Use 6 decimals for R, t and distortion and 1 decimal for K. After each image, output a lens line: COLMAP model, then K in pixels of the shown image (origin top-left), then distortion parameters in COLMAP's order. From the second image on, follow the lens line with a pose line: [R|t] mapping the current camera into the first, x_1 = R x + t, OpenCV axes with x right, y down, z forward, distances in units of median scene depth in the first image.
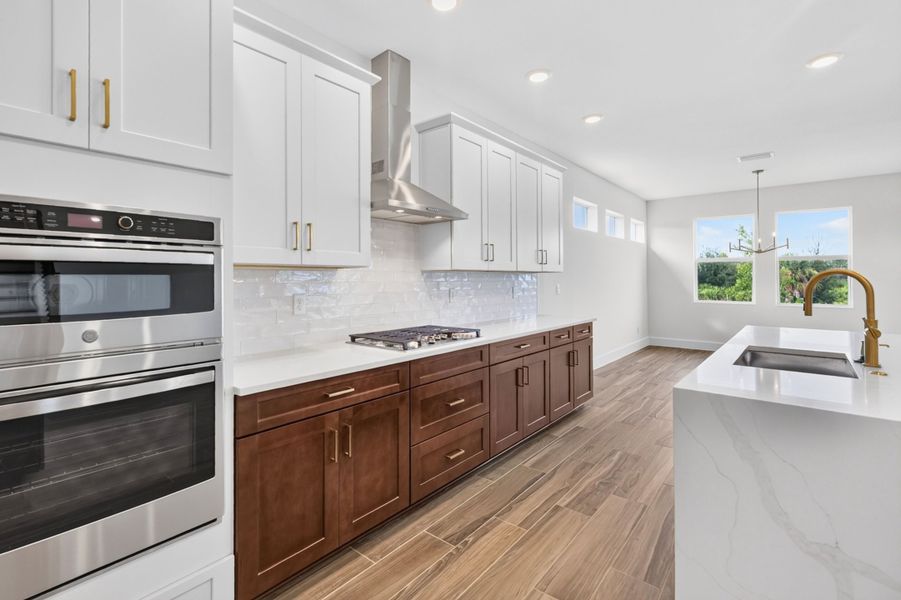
lens RADIAL K [[417.8, 0, 431.3], [0, 417.8, 275.9], [0, 0, 1]] dist [0.003845, 0.000703]
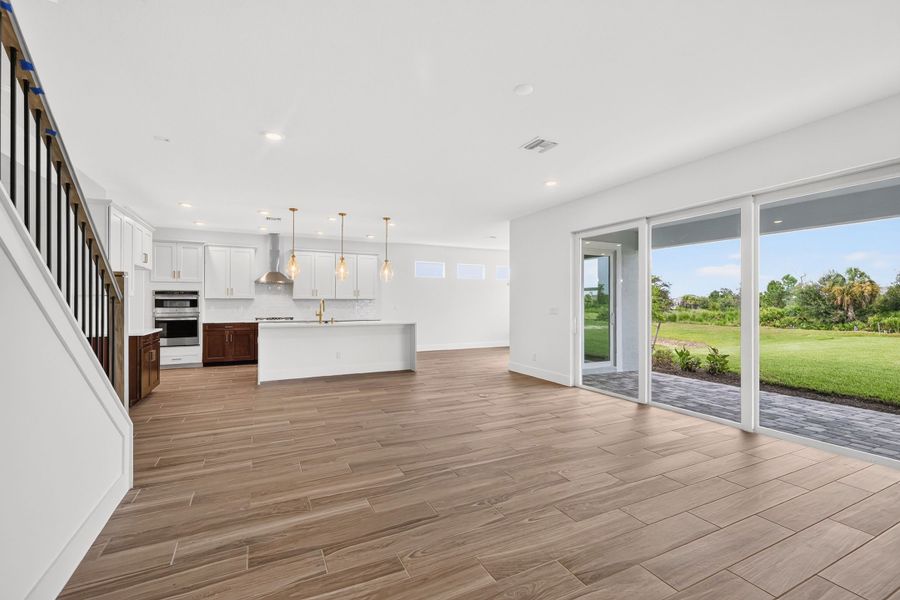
lens RADIAL K [[393.5, 0, 453.6], [0, 393.5, 300.1], [0, 0, 1]] dist [-0.000049, -0.000022]
pose [[0.924263, -0.002652, -0.381747, 3.338268], [0.001963, 0.999996, -0.002194, 0.004049], [0.381751, 0.001279, 0.924264, -1.835682]]
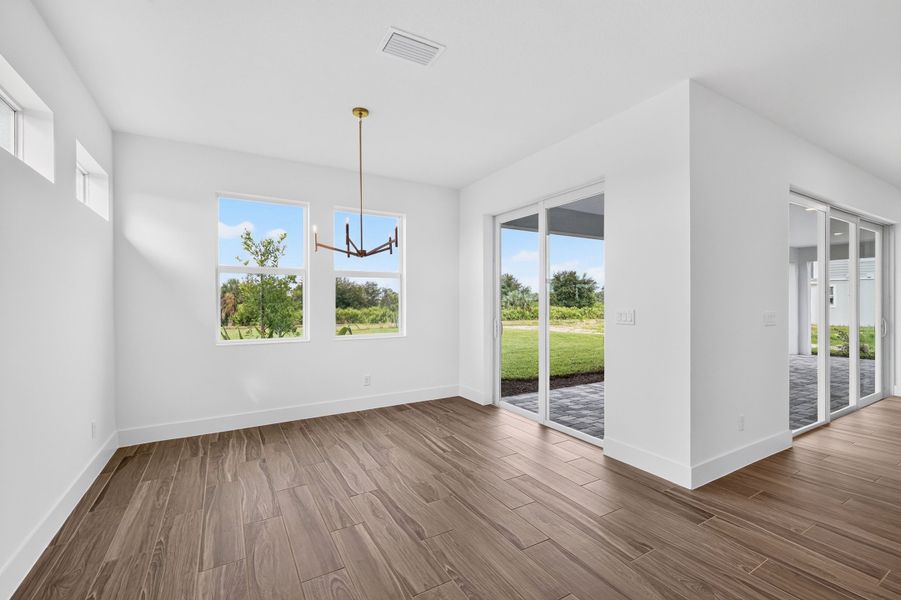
lens RADIAL K [[390.1, 0, 450.5], [0, 390.1, 300.0], [0, 0, 1]] dist [-0.000915, -0.000064]
pose [[0.317513, 0.001990, 0.948252, 0.930388], [-0.006184, 0.999981, -0.000028, 0.008986], [-0.948234, -0.005855, 0.317519, 2.074789]]
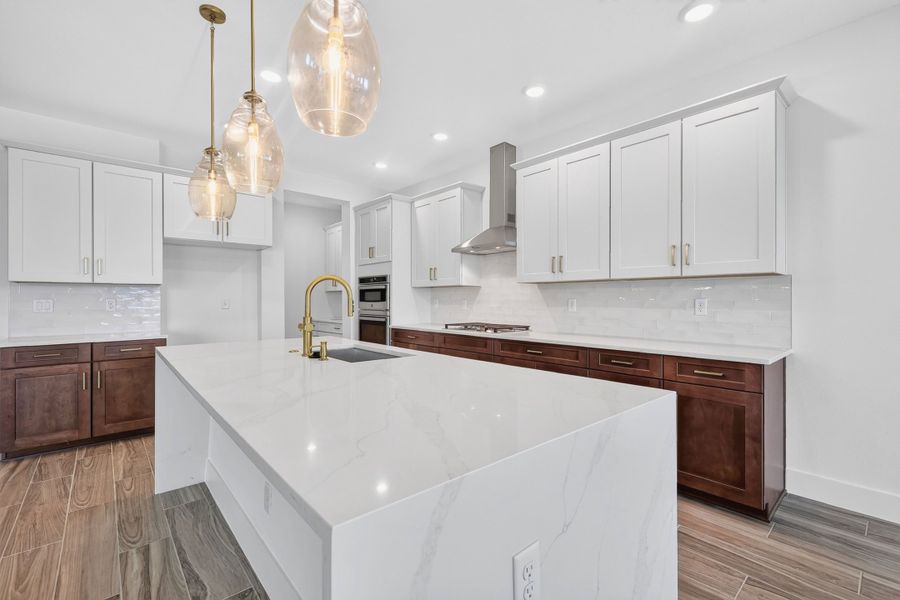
lens RADIAL K [[393.5, 0, 453.6], [0, 393.5, 300.1], [0, 0, 1]] dist [-0.000049, -0.000022]
pose [[-0.129122, 0.004641, -0.991618, 1.907764], [0.007341, 0.999966, 0.003724, 0.045947], [0.991602, -0.006798, -0.129152, 1.418875]]
